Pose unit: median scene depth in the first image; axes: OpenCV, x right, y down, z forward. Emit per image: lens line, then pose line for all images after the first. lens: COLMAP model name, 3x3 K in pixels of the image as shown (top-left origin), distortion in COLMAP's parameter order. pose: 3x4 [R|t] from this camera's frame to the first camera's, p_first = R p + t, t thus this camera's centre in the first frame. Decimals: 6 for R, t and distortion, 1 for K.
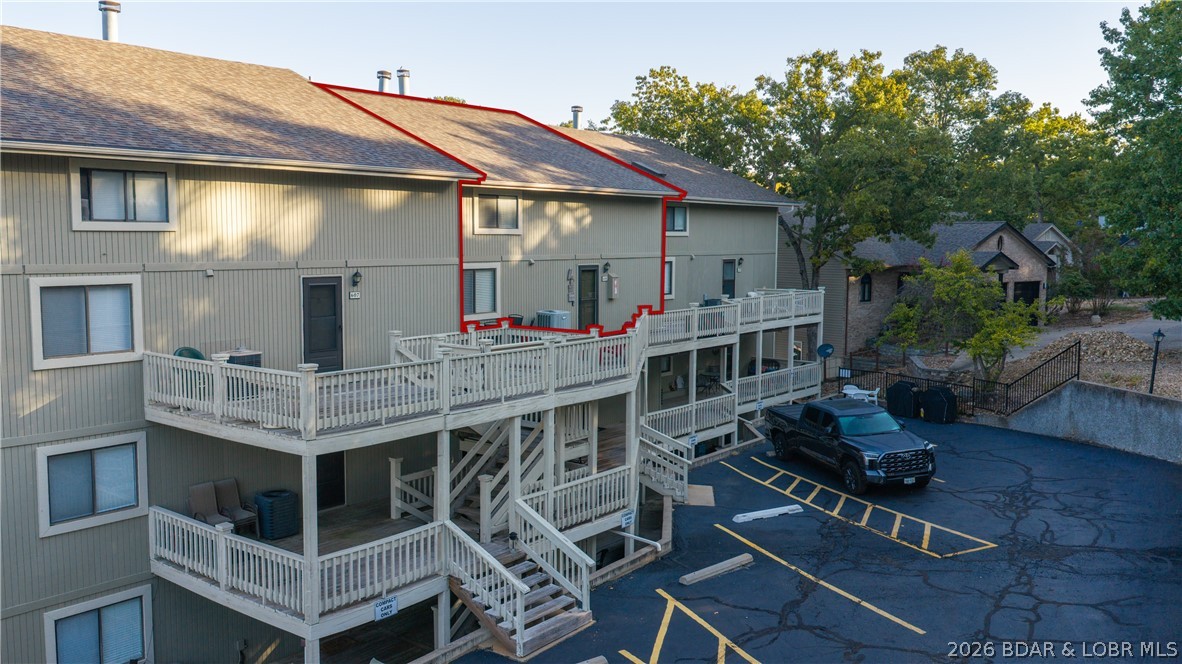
lens RADIAL K [[962.3, 0, 591.0], [0, 962.3, 332.0], [0, 0, 1]] dist [0.038583, -0.096114]
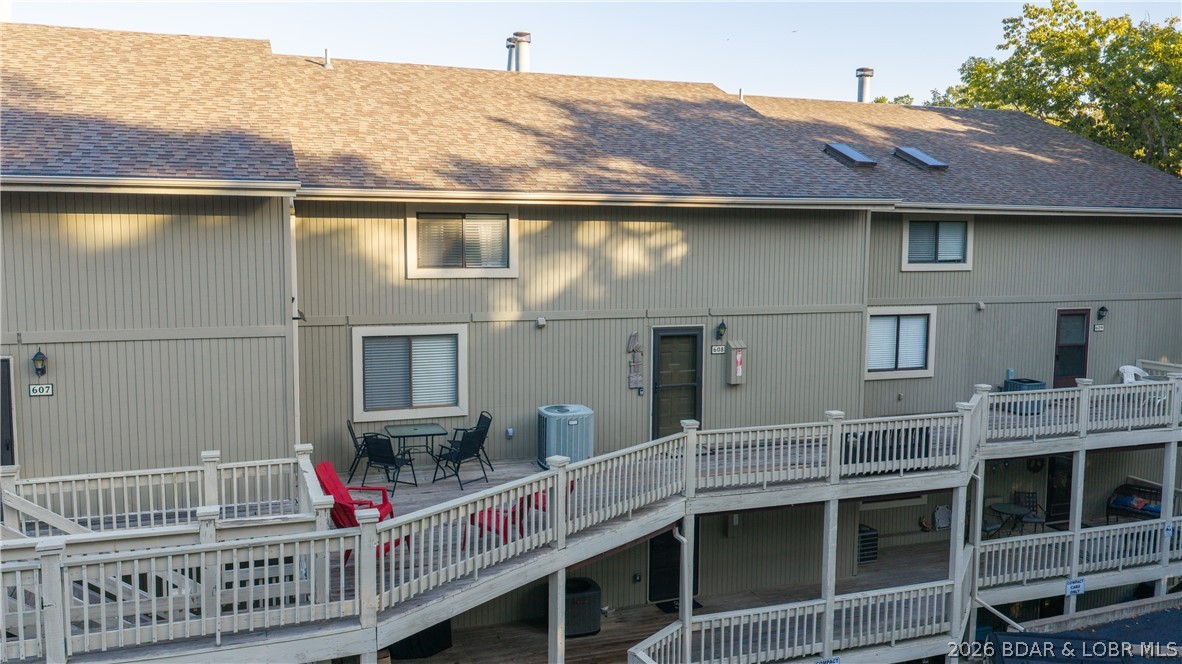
lens RADIAL K [[962.3, 0, 591.0], [0, 962.3, 332.0], [0, 0, 1]] dist [0.038583, -0.096114]
pose [[0.855044, 0.055444, -0.515583, 0.258082], [-0.054690, 0.998364, 0.016664, -0.073927], [0.515664, 0.013949, 0.856678, 0.469426]]
